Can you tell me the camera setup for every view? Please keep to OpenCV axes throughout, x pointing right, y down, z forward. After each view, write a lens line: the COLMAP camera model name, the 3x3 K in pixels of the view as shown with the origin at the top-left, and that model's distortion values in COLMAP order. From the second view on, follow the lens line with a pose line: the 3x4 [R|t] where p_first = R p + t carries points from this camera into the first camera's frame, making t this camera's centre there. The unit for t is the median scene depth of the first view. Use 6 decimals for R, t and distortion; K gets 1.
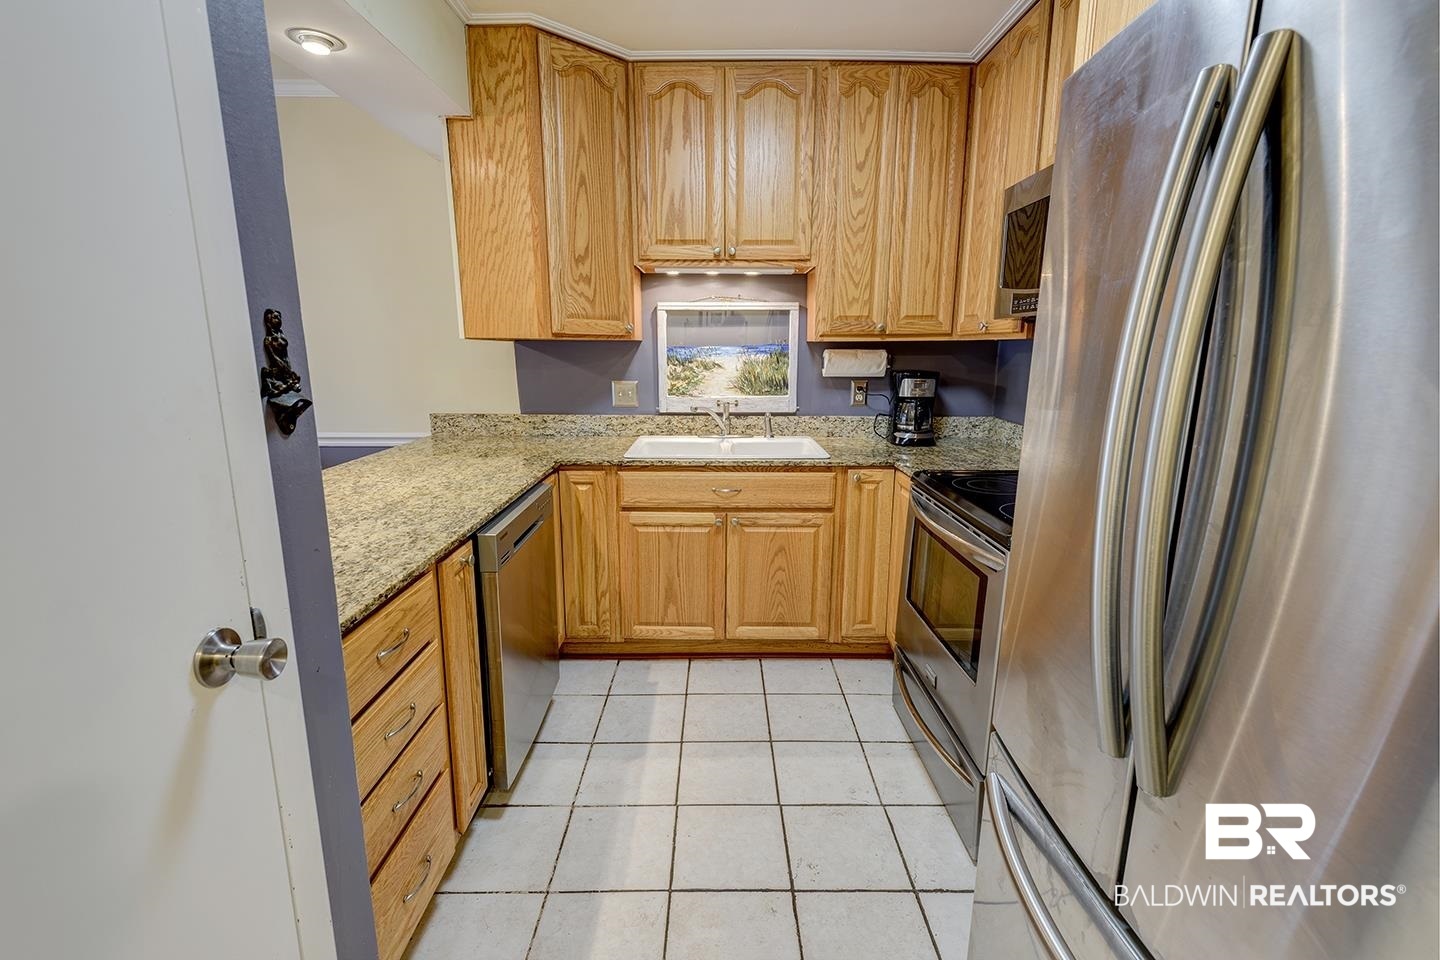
lens RADIAL K [[654.0, 0, 724.0], [0, 654.0, 475.5], [0, 0, 1]] dist [0.038402, -0.026214]
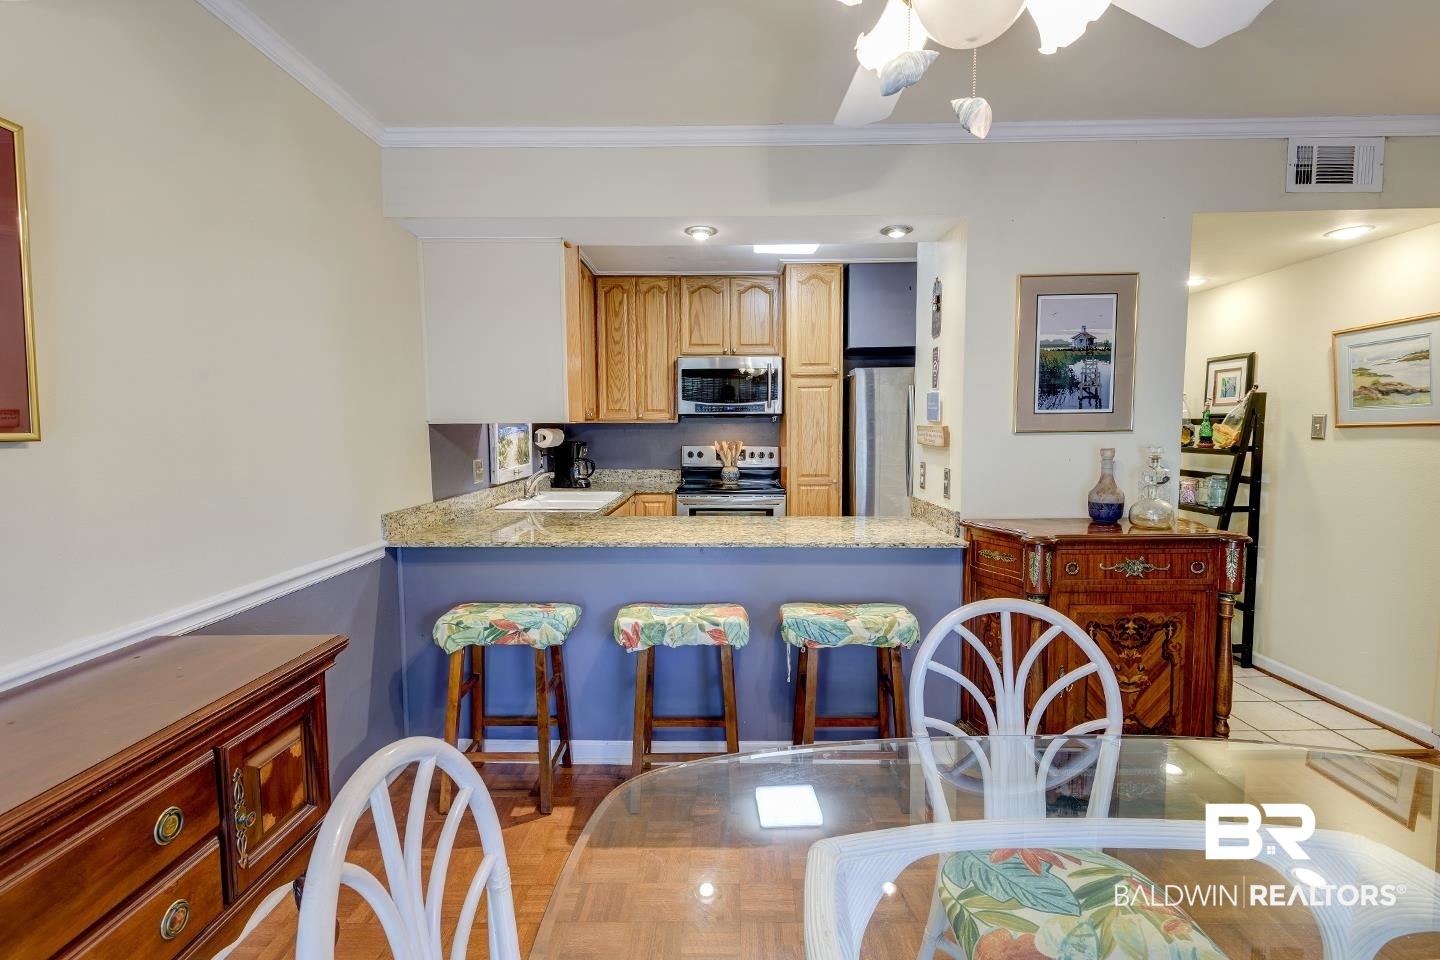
lens RADIAL K [[656.4, 0, 720.0], [0, 656.4, 480.0], [0, 0, 1]] dist [0.034056, -0.026823]
pose [[0.022946, -0.087259, 0.995921, -1.380327], [0.197511, 0.976945, 0.081045, -0.135613], [-0.980032, 0.194846, 0.039652, 0.647522]]
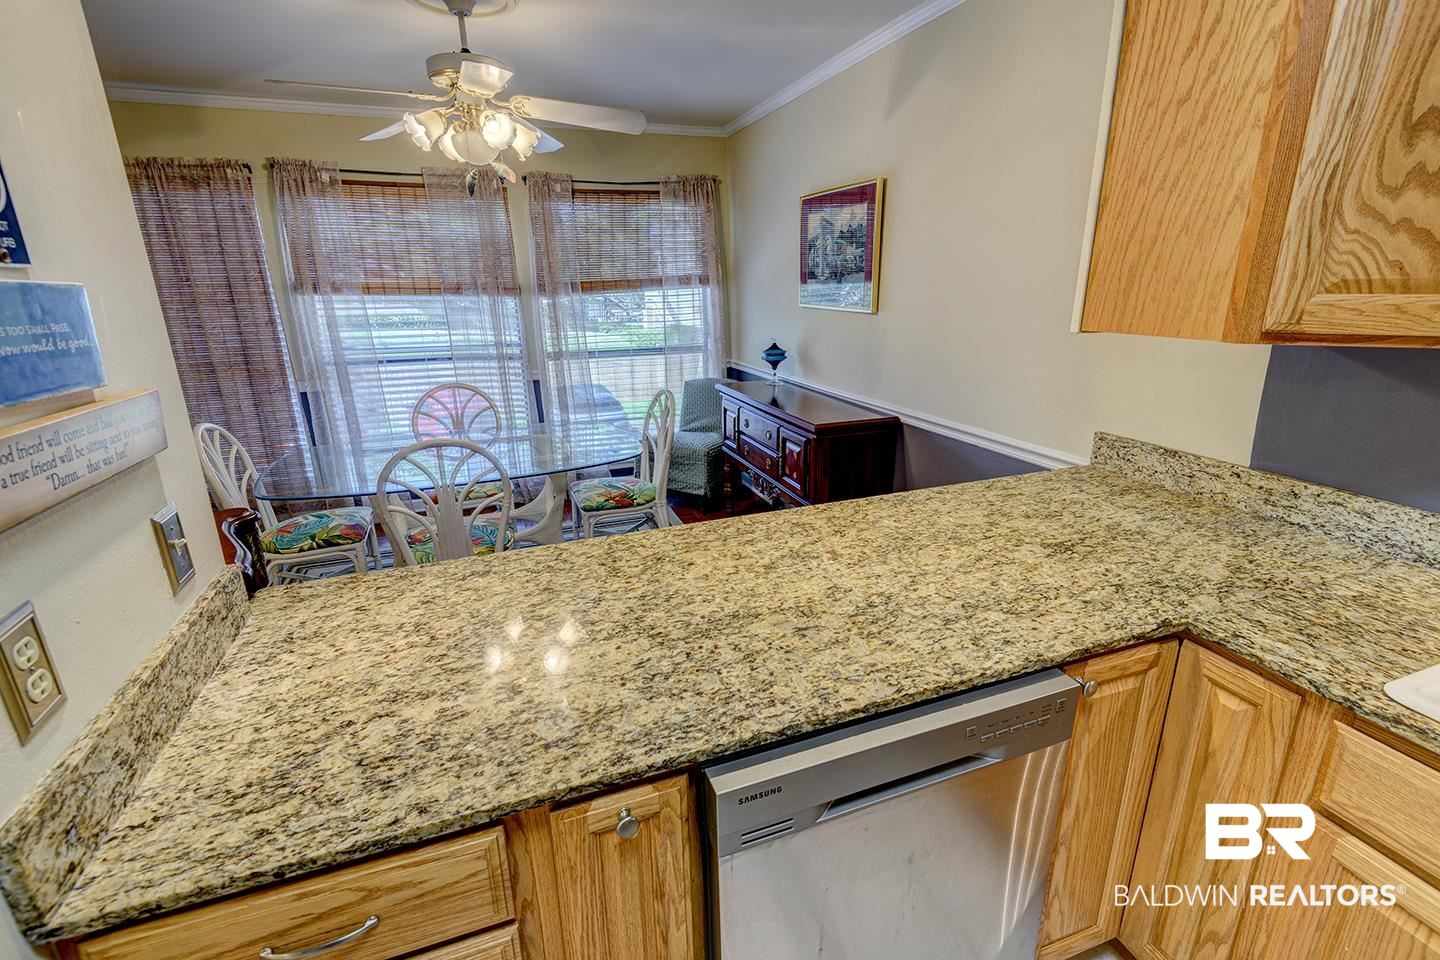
lens RADIAL K [[654.0, 0, 724.0], [0, 654.0, 475.5], [0, 0, 1]] dist [0.038402, -0.026214]
pose [[0.338554, 0.260601, -0.904139, 0.020562], [-0.164925, 0.962442, 0.215650, -0.149405], [0.926380, 0.076106, 0.368819, 0.496433]]
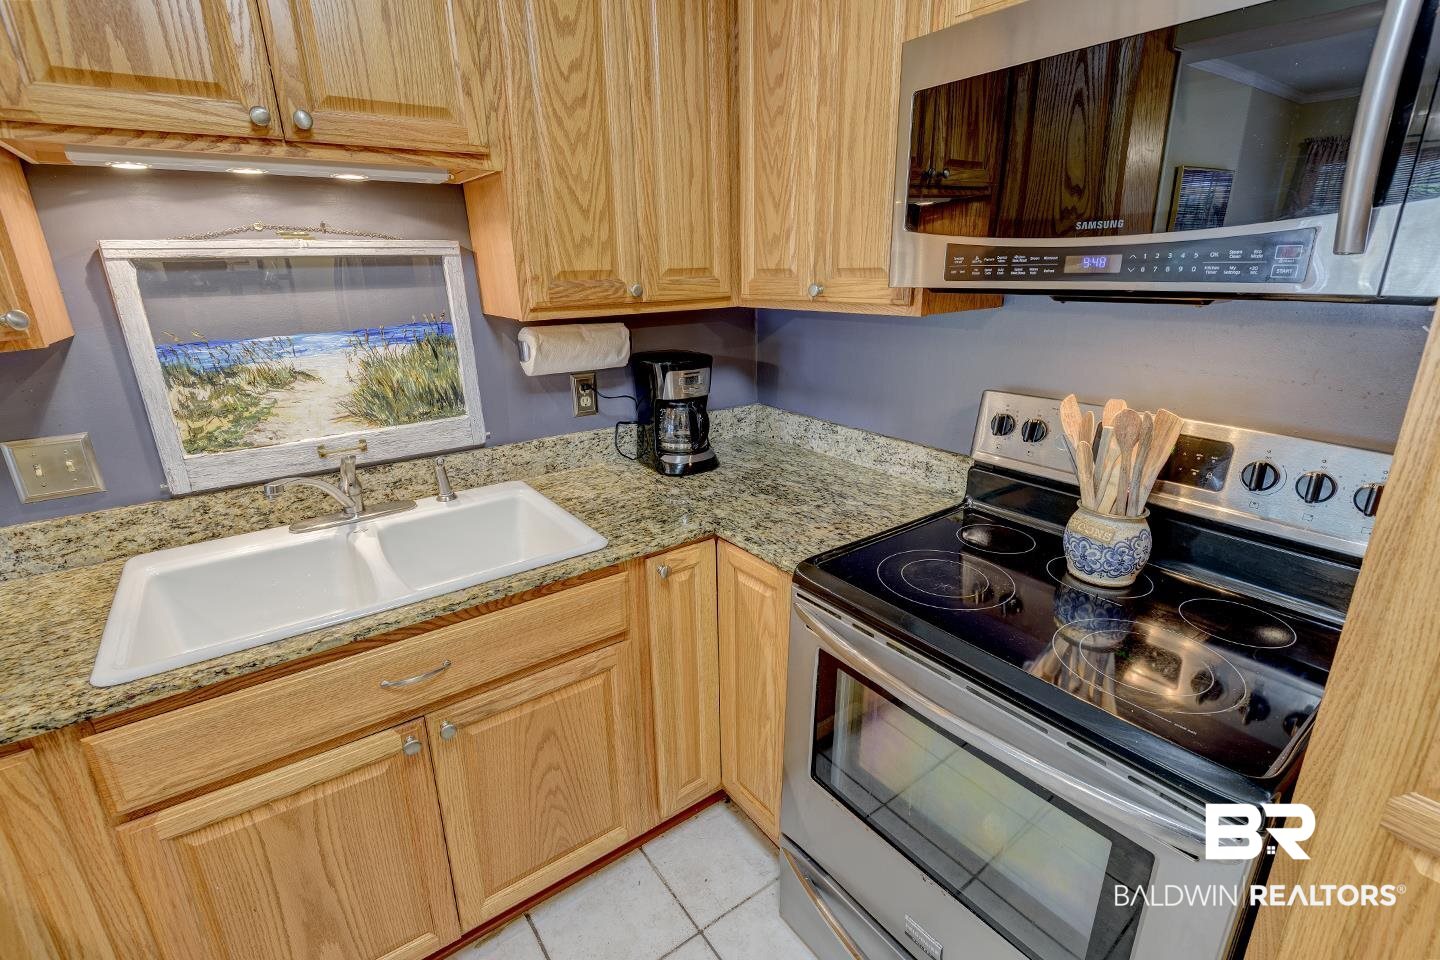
lens RADIAL K [[654.0, 0, 724.0], [0, 654.0, 475.5], [0, 0, 1]] dist [0.038402, -0.026214]
pose [[0.812403, -0.195374, 0.549392, -0.044090], [0.133564, 0.979496, 0.150822, -0.142874], [-0.567594, -0.049149, 0.821840, 0.474115]]
